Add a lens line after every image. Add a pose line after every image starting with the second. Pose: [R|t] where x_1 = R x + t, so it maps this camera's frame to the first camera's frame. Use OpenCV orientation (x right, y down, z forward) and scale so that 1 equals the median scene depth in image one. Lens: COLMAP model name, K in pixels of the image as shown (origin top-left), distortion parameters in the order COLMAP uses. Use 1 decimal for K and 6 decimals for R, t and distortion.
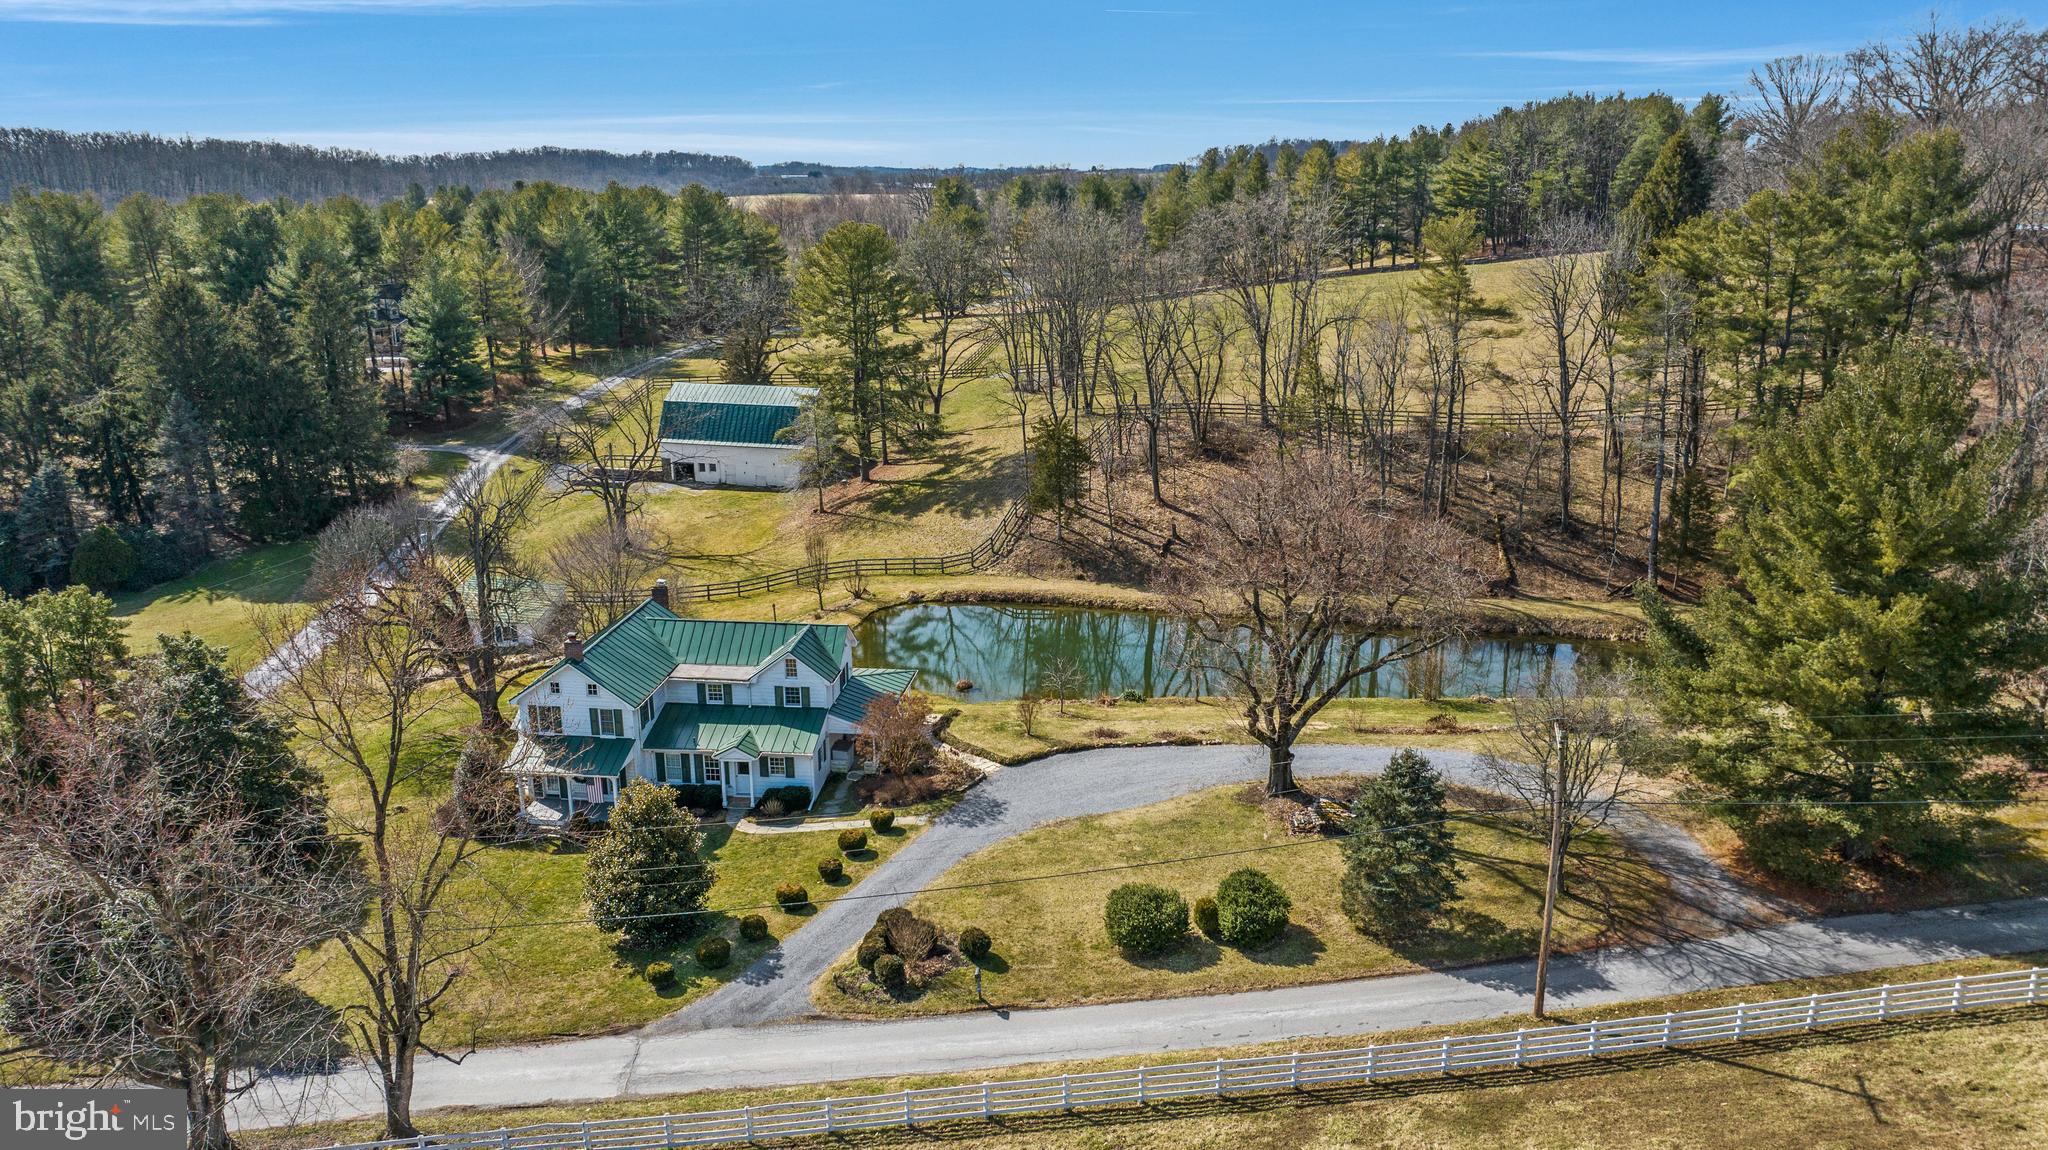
lens RADIAL K [[1439.3, 0, 1024.0], [0, 1439.3, 575.0], [0, 0, 1]] dist [-0.020699, 0.000571]
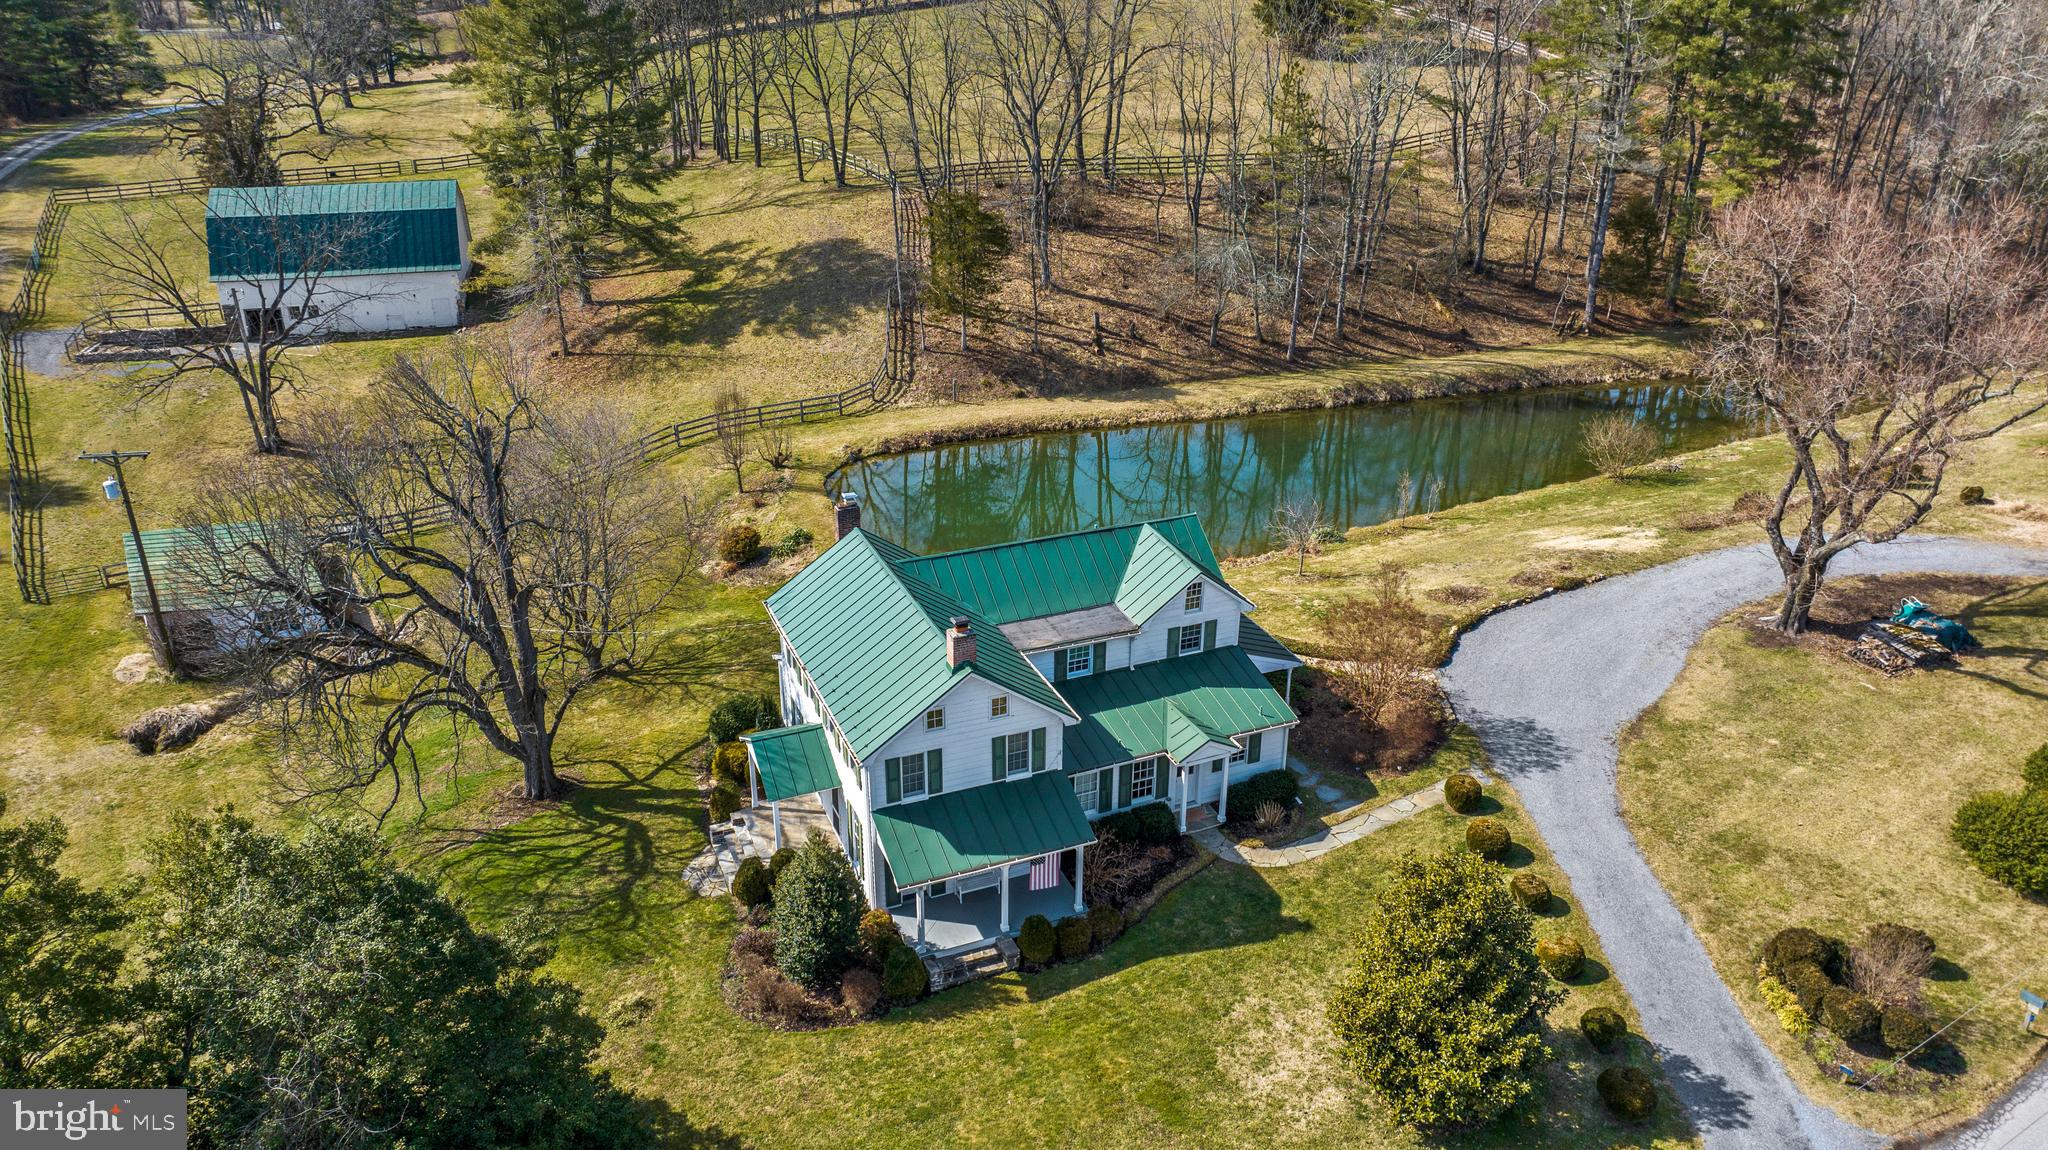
lens RADIAL K [[1439.3, 0, 1024.0], [0, 1439.3, 575.0], [0, 0, 1]] dist [-0.020699, 0.000571]
pose [[0.871995, -0.196458, 0.448362, -0.365797], [0.125953, 0.975139, 0.182316, -0.050308], [-0.473033, -0.102506, 0.875061, 0.340493]]
